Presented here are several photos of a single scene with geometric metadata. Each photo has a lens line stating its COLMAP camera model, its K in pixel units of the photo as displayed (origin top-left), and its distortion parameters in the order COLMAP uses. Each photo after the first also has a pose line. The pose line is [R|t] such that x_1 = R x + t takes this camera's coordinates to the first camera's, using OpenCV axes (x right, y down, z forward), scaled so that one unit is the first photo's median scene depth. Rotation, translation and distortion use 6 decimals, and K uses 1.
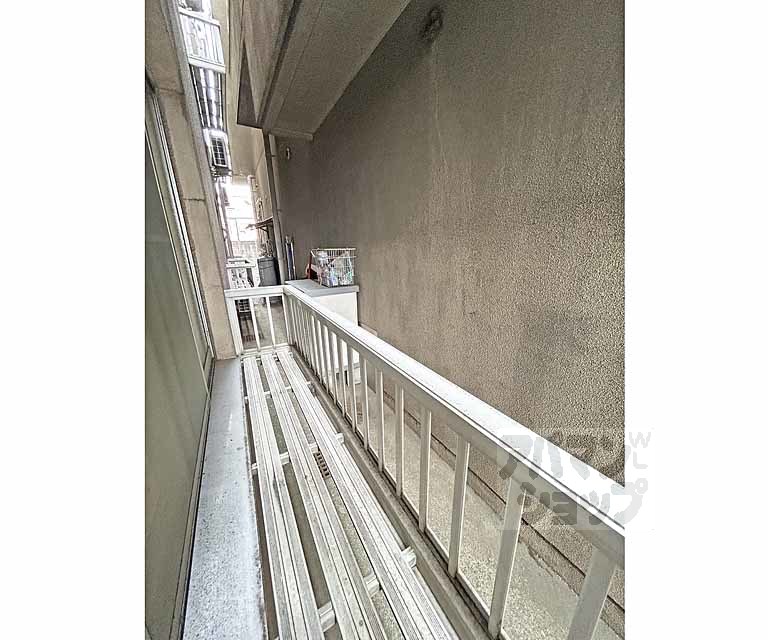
lens RADIAL K [[259.6, 0, 384.0], [0, 259.6, 320.0], [0, 0, 1]] dist [-0.000140, 0.000022]
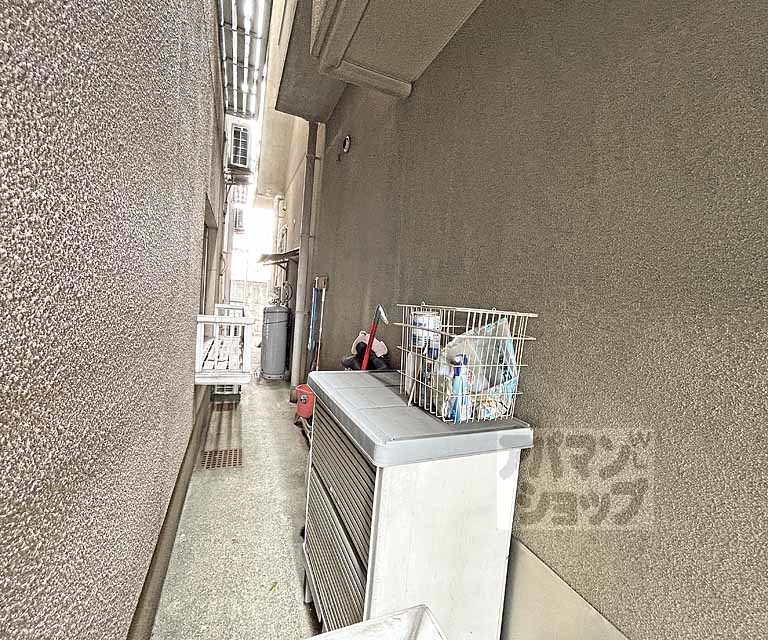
lens RADIAL K [[361.7, 0, 384.0], [0, 361.7, 320.0], [0, 0, 1]] dist [-0.000395, -0.000072]
pose [[0.986436, 0.102384, -0.128306, -0.116676], [-0.129186, 0.966451, -0.221999, -0.068157], [0.101272, 0.235563, 0.966568, 0.257975]]
